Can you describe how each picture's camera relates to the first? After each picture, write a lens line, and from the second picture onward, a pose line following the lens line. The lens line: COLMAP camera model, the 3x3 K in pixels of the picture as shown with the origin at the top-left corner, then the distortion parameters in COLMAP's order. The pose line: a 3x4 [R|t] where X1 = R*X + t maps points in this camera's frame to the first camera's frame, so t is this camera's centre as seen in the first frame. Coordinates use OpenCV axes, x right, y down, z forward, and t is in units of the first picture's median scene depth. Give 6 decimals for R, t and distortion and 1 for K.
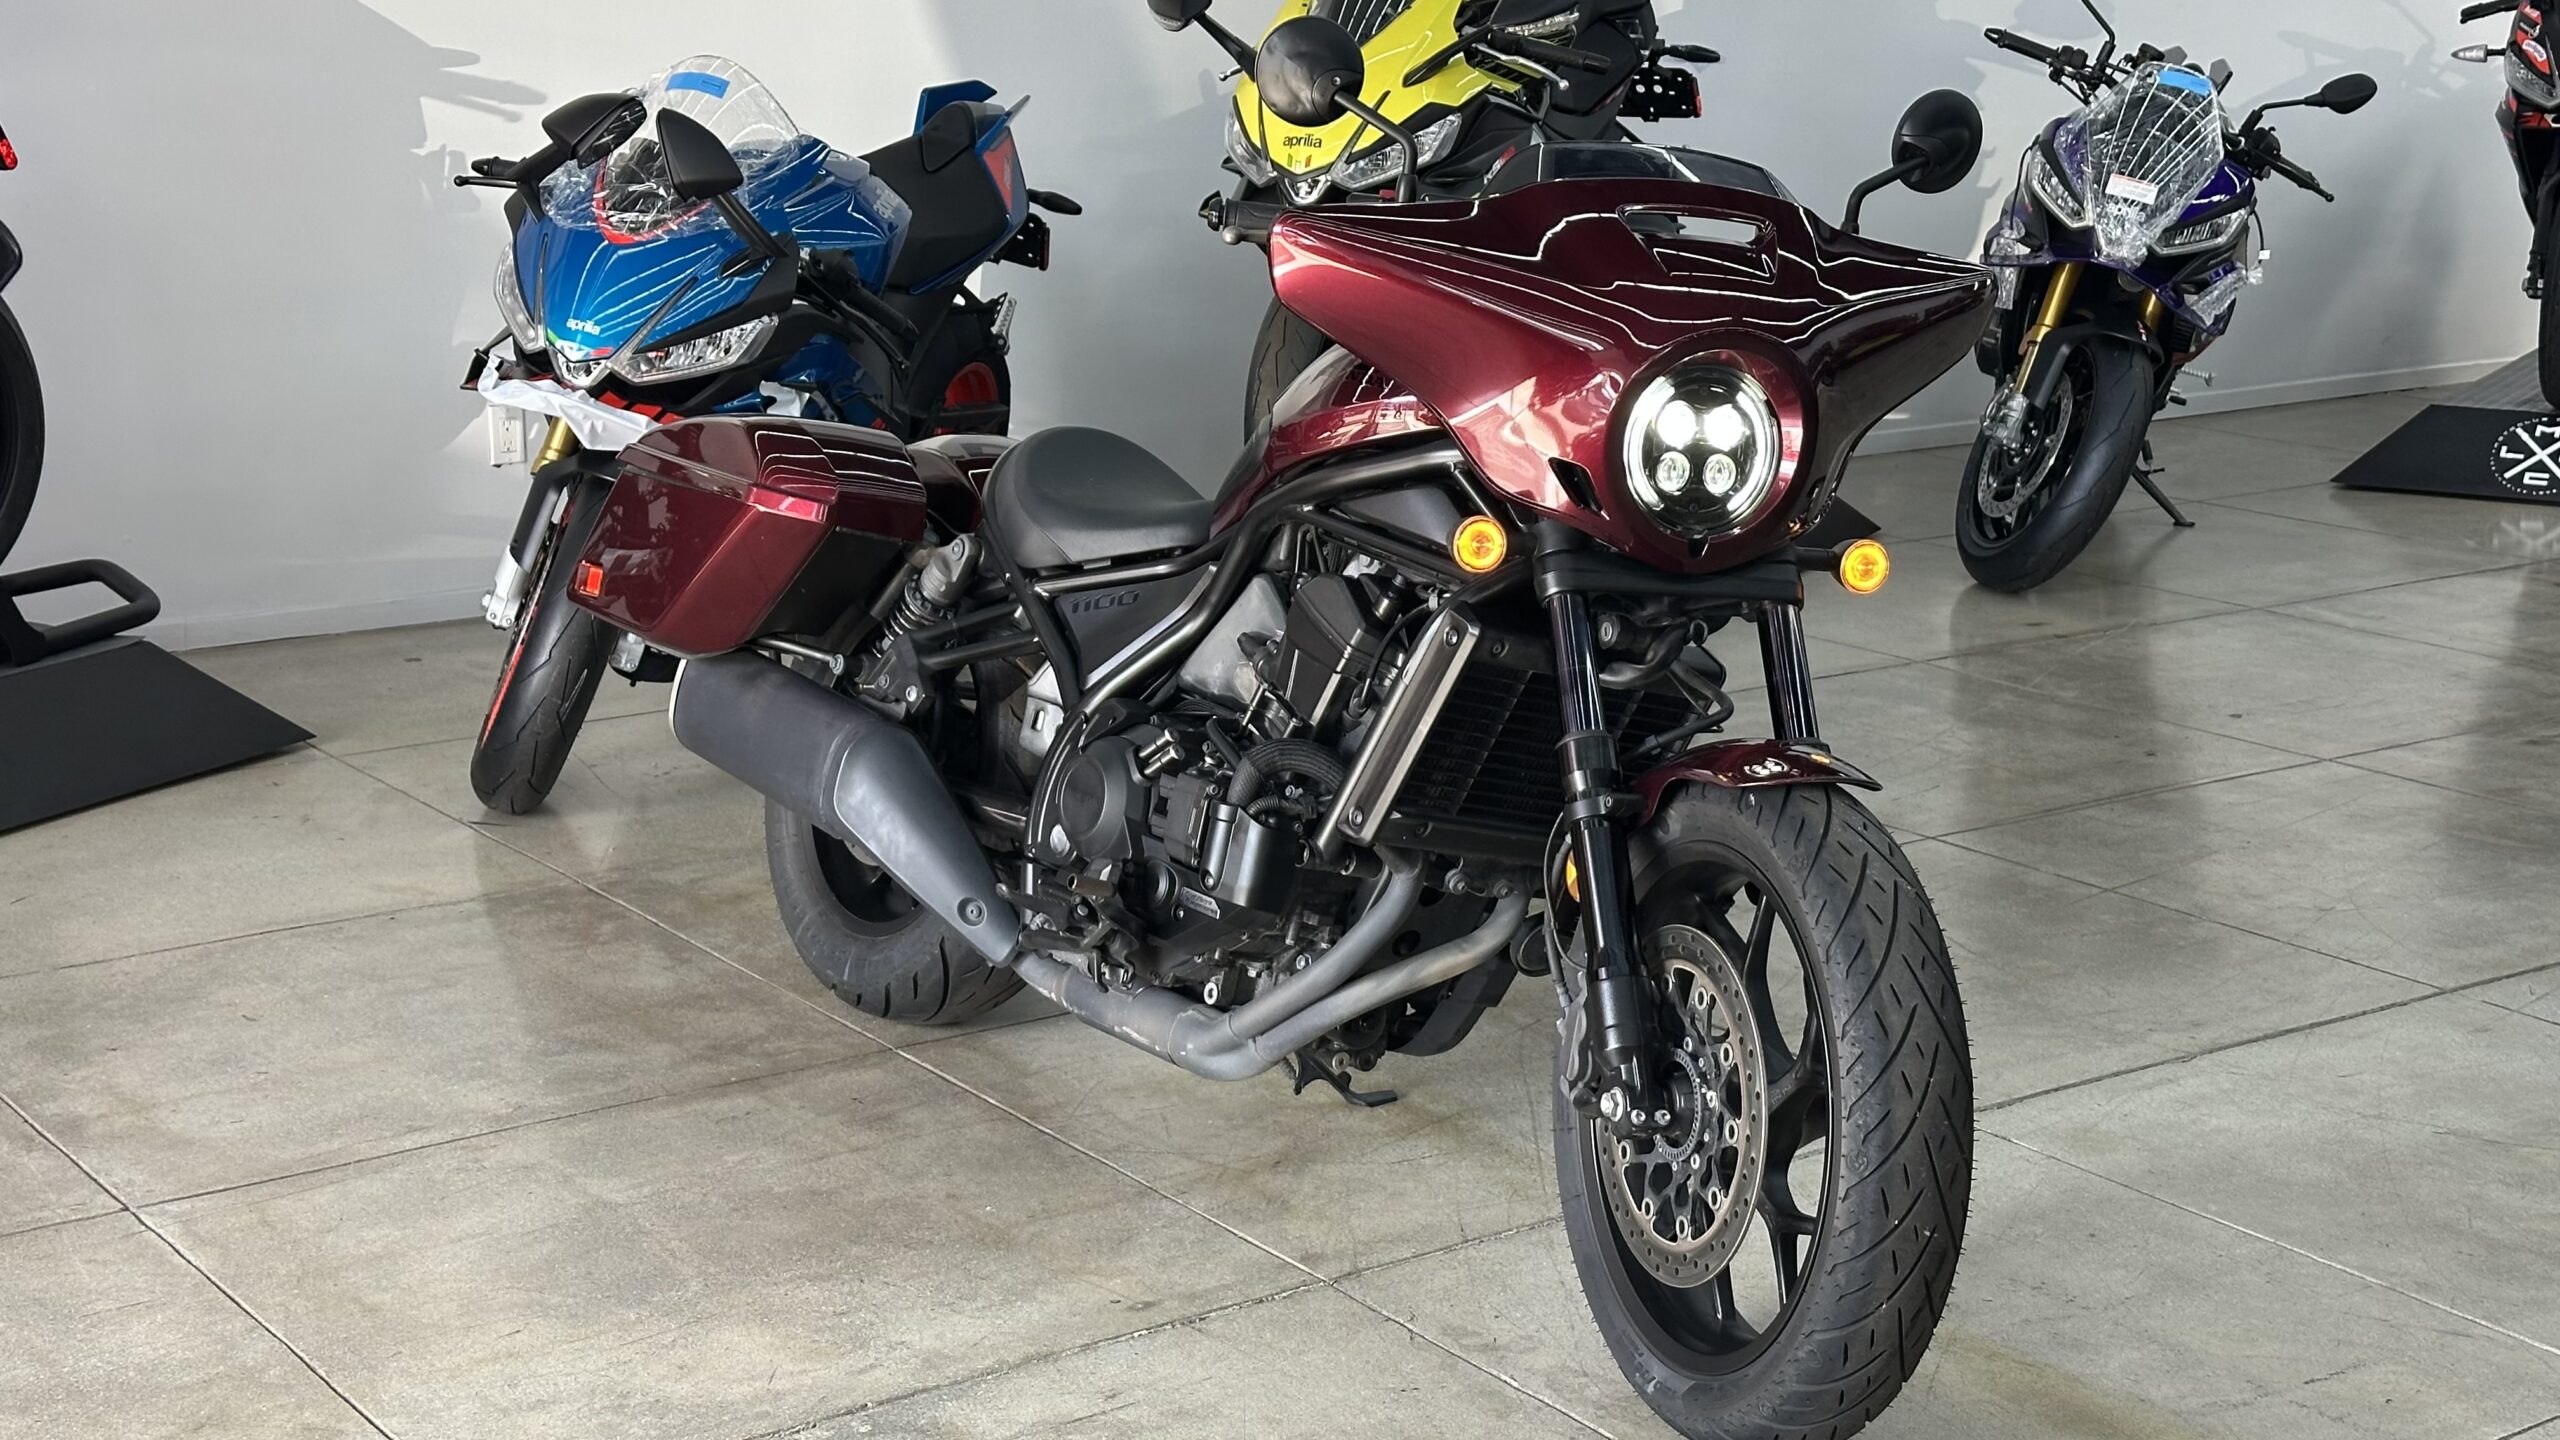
lens RADIAL K [[3524.7, 0, 1285.2], [0, 3524.7, 713.8], [0, 0, 1]] dist [0.099312, 0.000000]
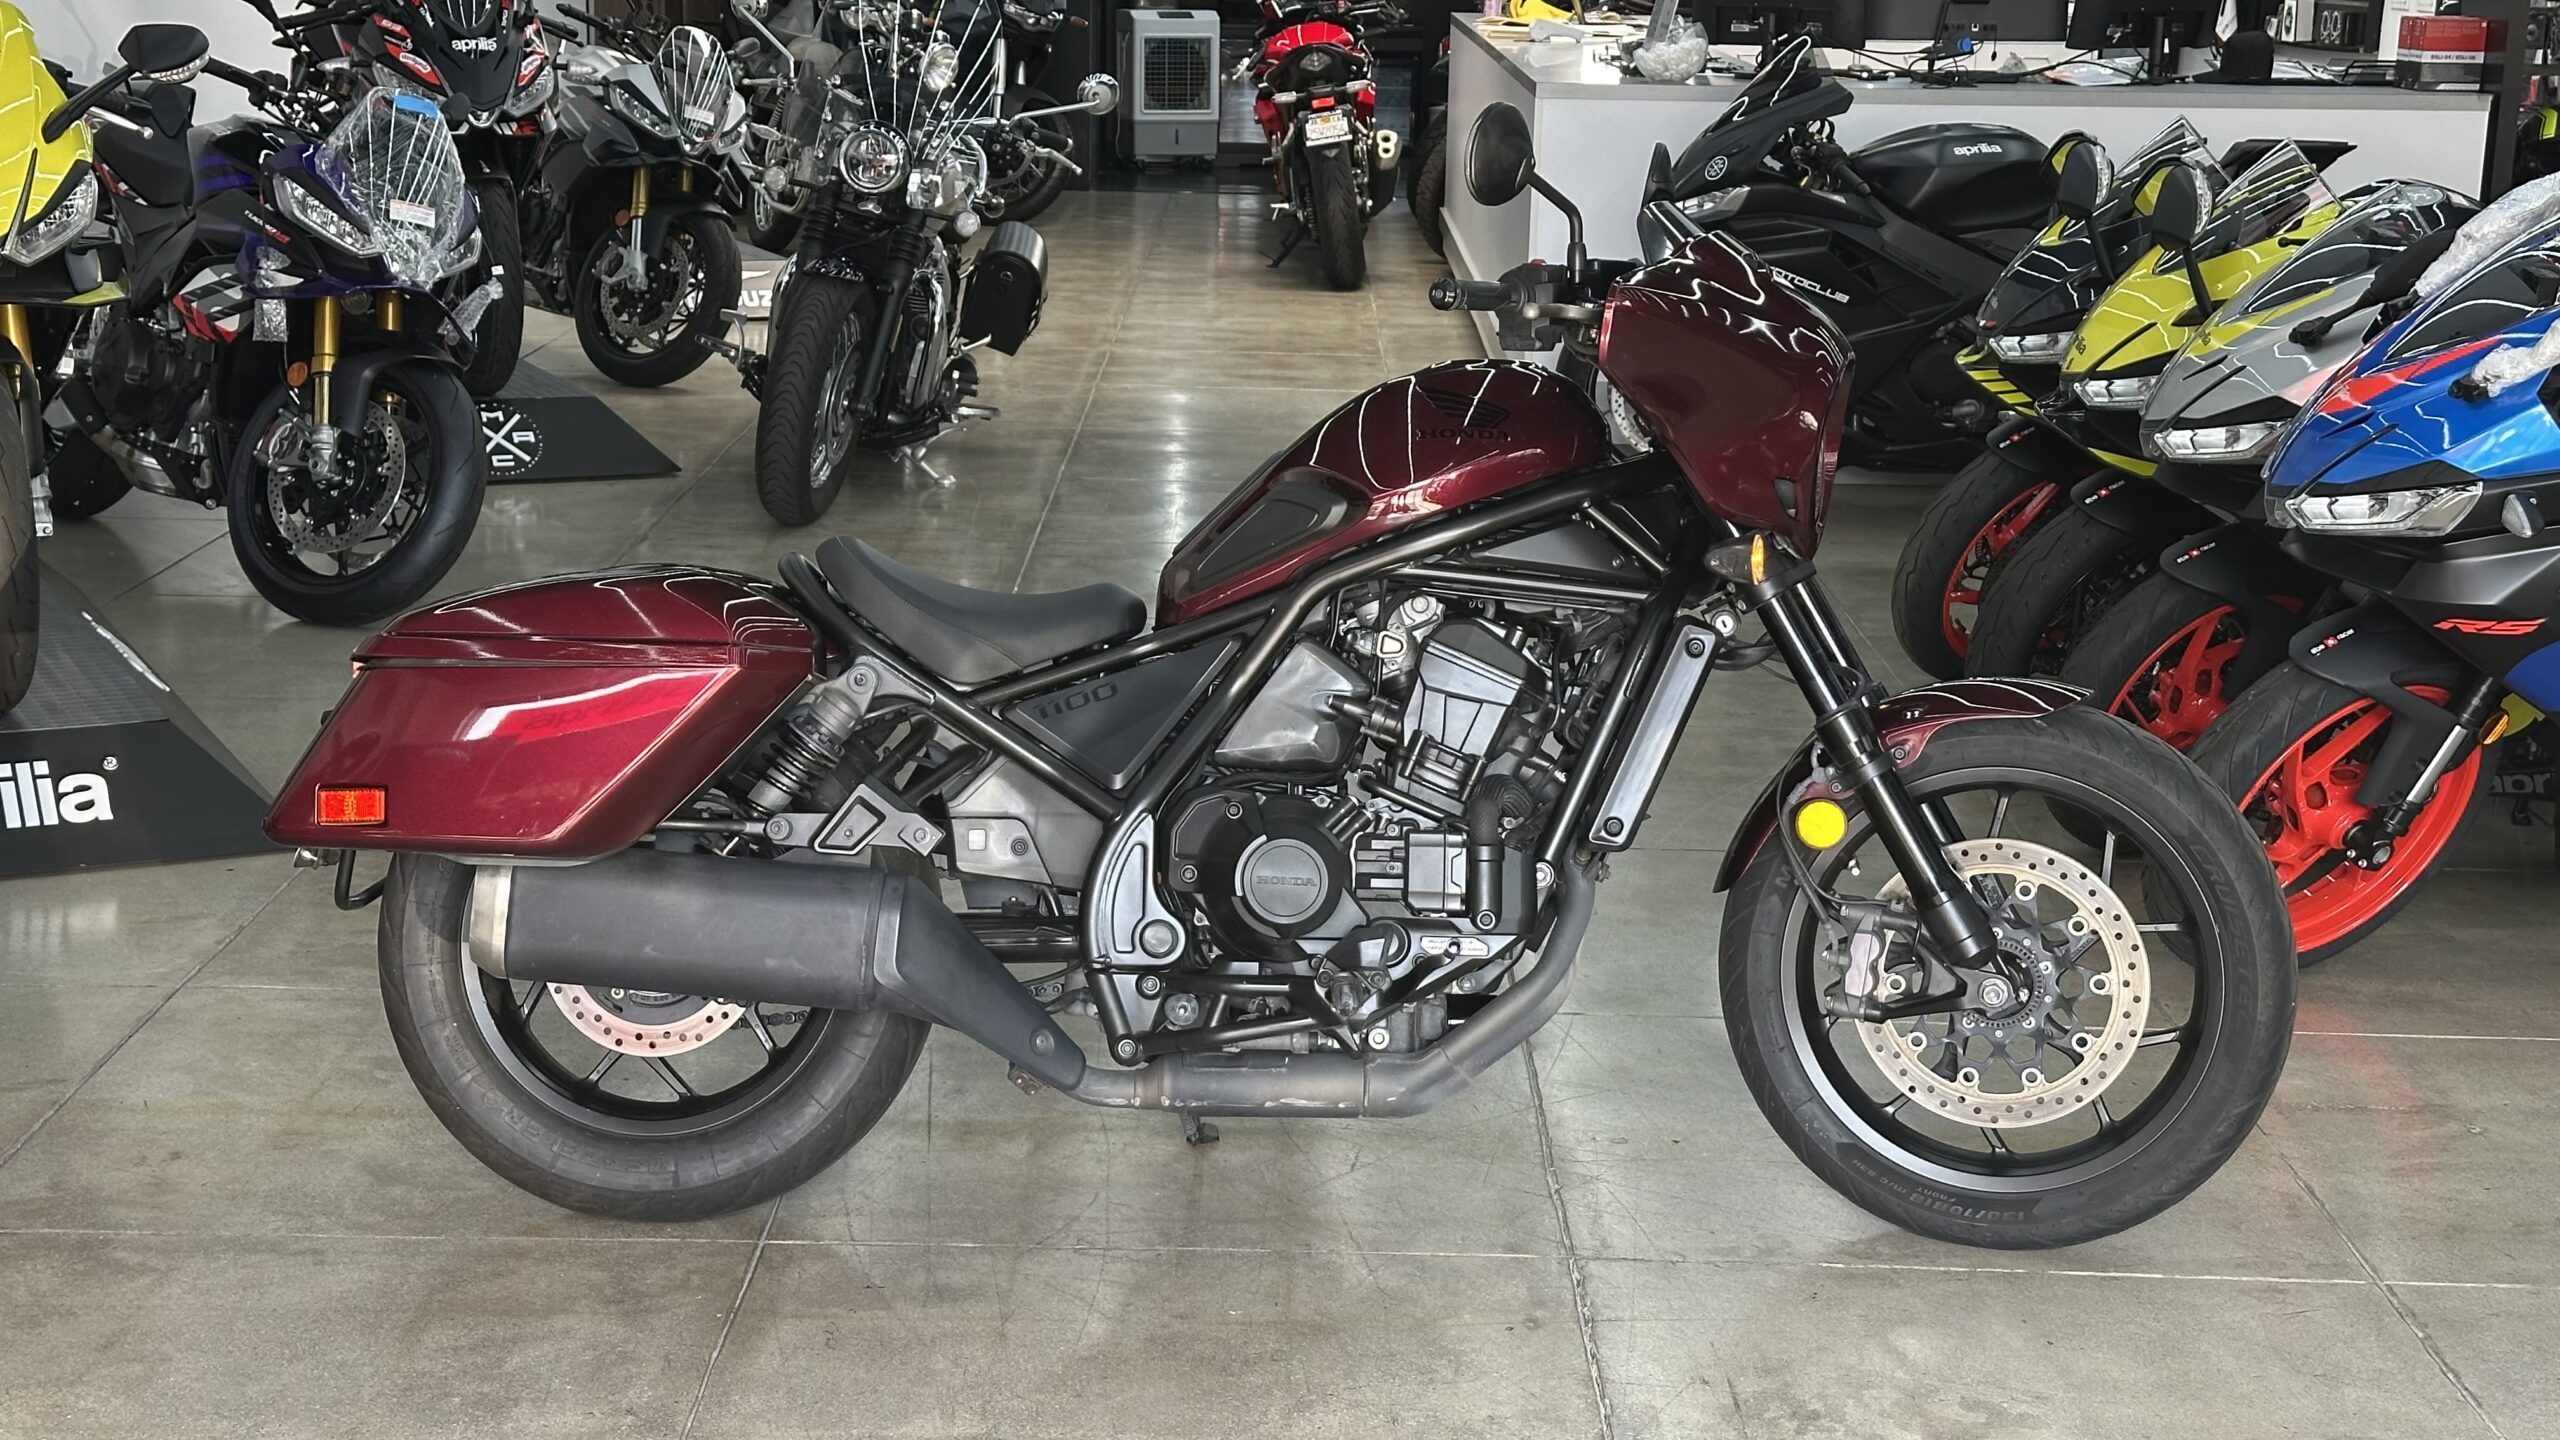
lens RADIAL K [[3524.7, 0, 1287.7], [0, 3524.7, 746.1], [0, 0, 1]] dist [0.099312, 0.000000]
pose [[0.580881, -0.181961, 0.793390, -0.602144], [0.166337, 0.980661, 0.103128, -0.083490], [-0.796812, 0.072065, 0.599915, 0.277647]]
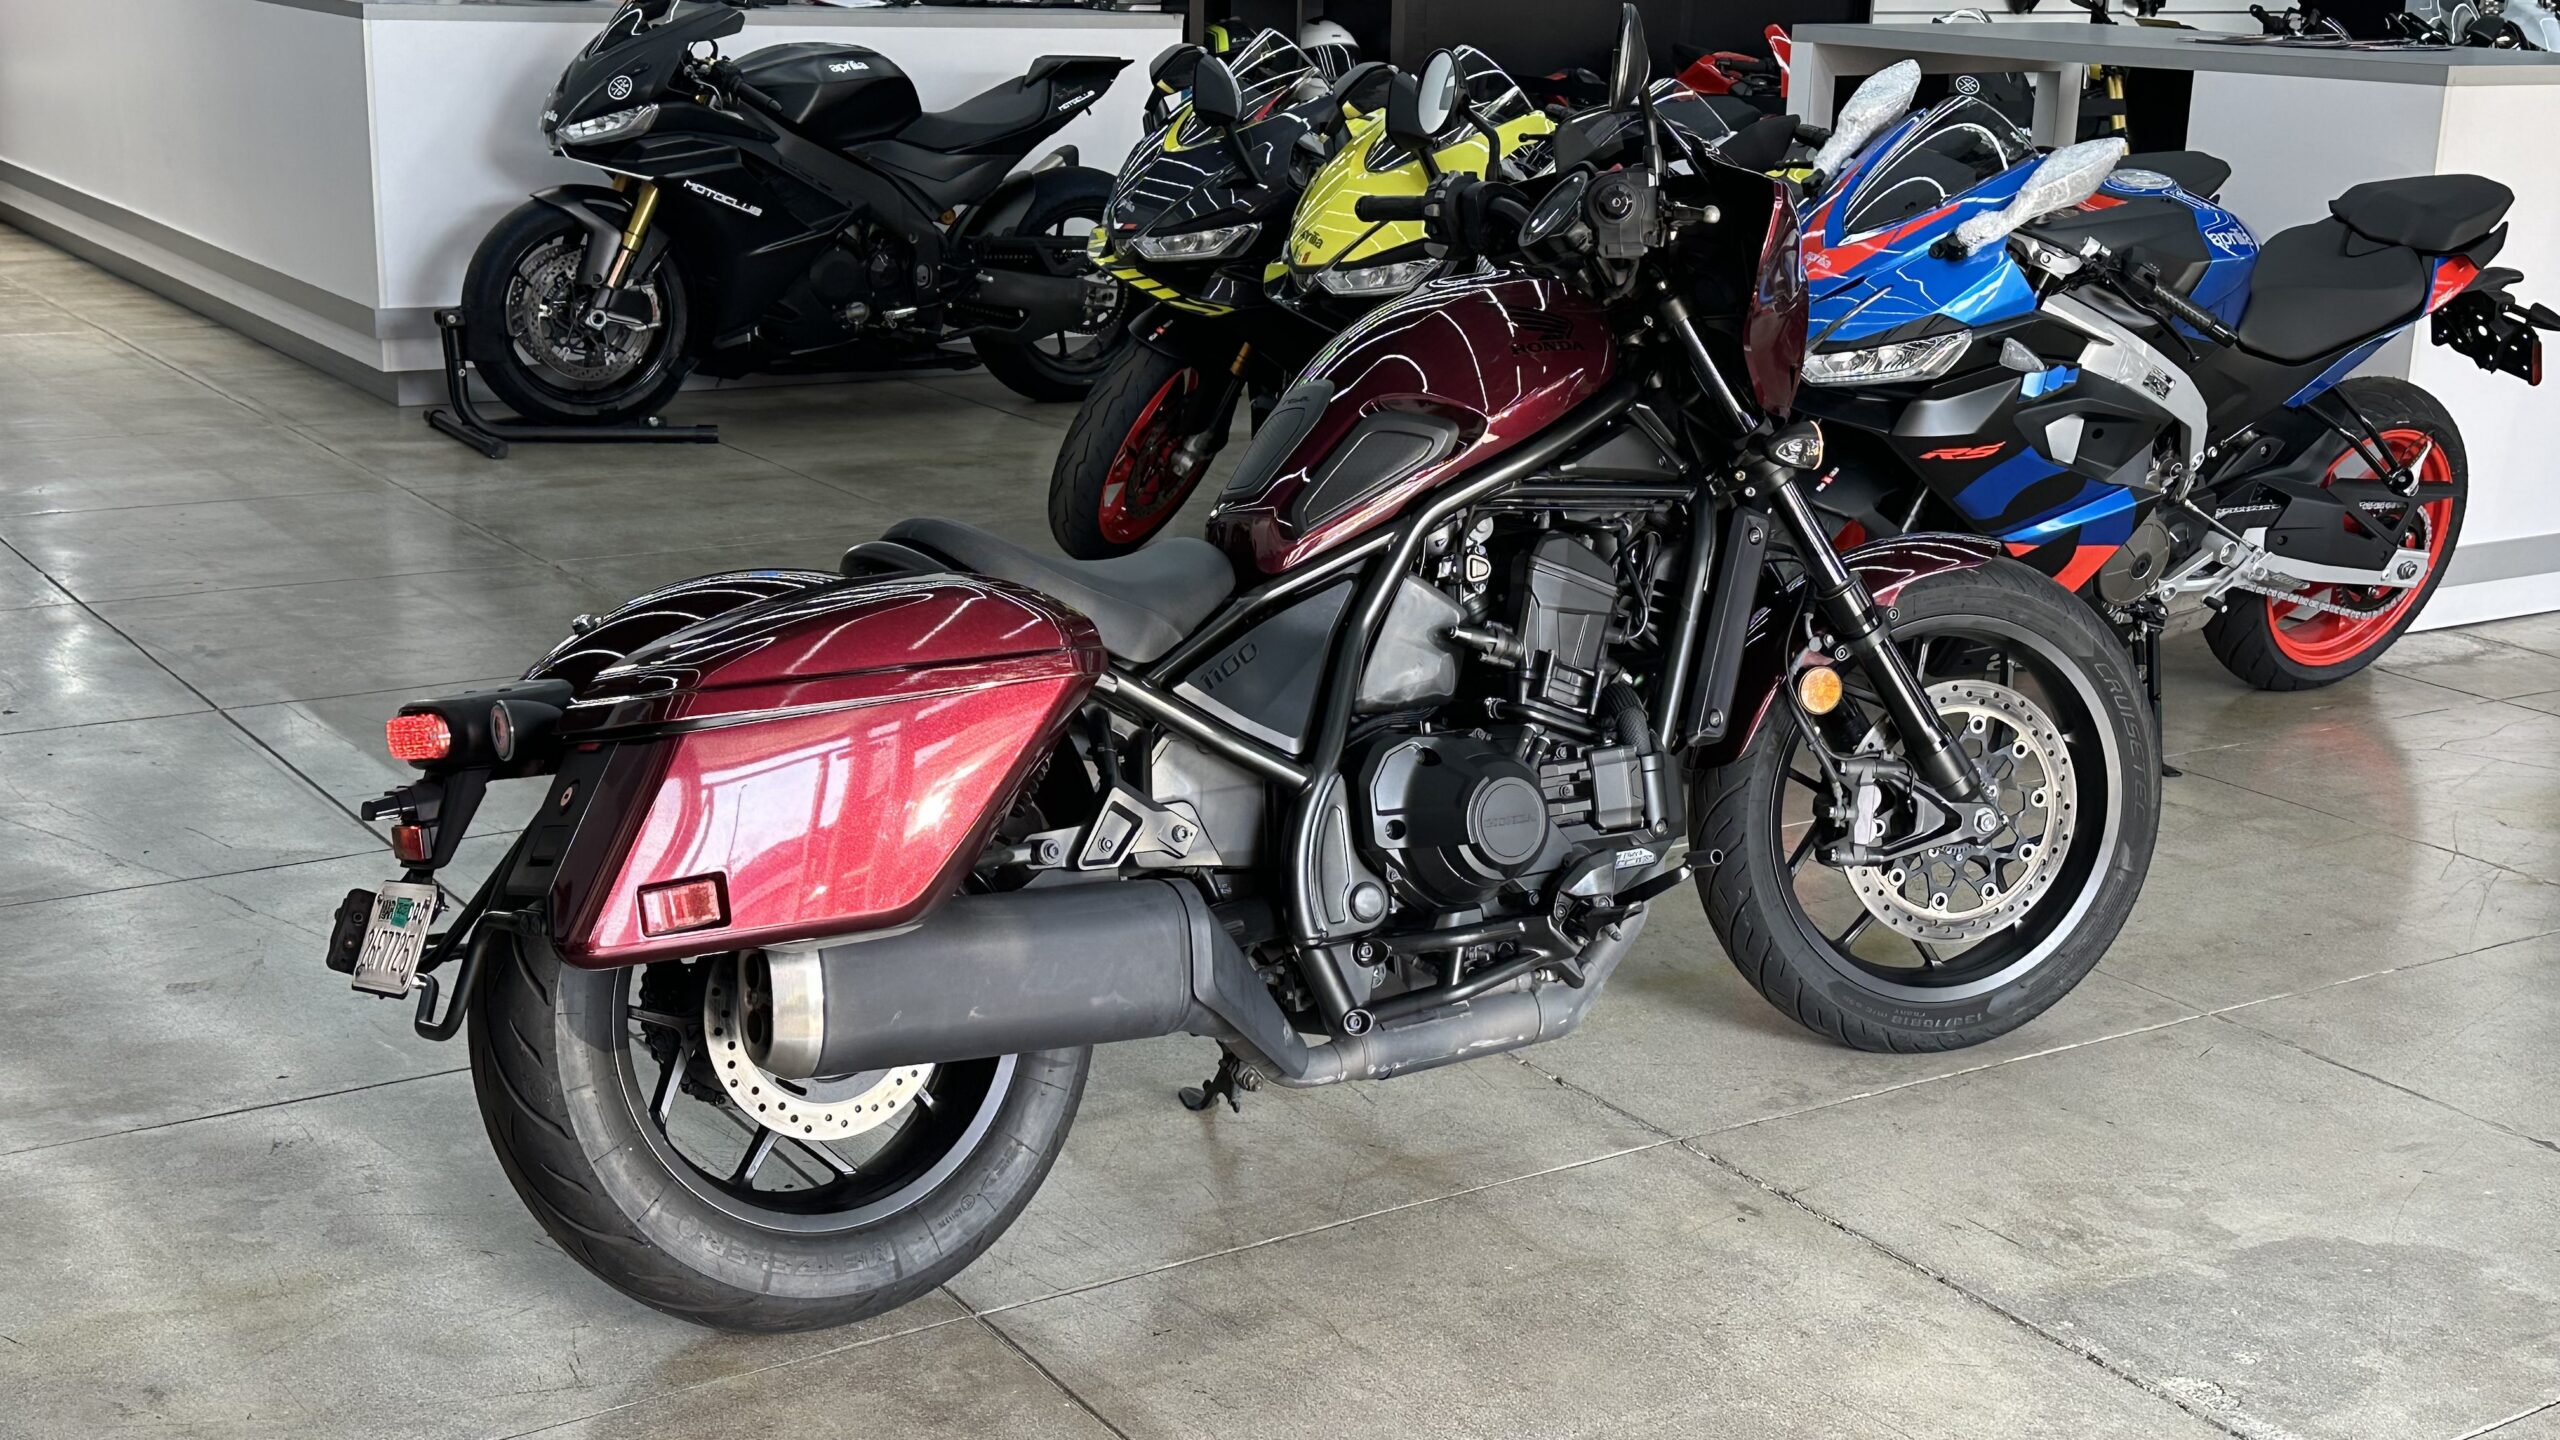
lens RADIAL K [[3056.8, 0, 1303.6], [0, 3056.8, 764.0], [0, 0, 1]] dist [0.103184, 0.000000]
pose [[0.034512, -0.272839, 0.961440, -0.615667], [0.198492, 0.944720, 0.260969, -0.157977], [-0.979495, 0.181831, 0.086760, 0.693541]]
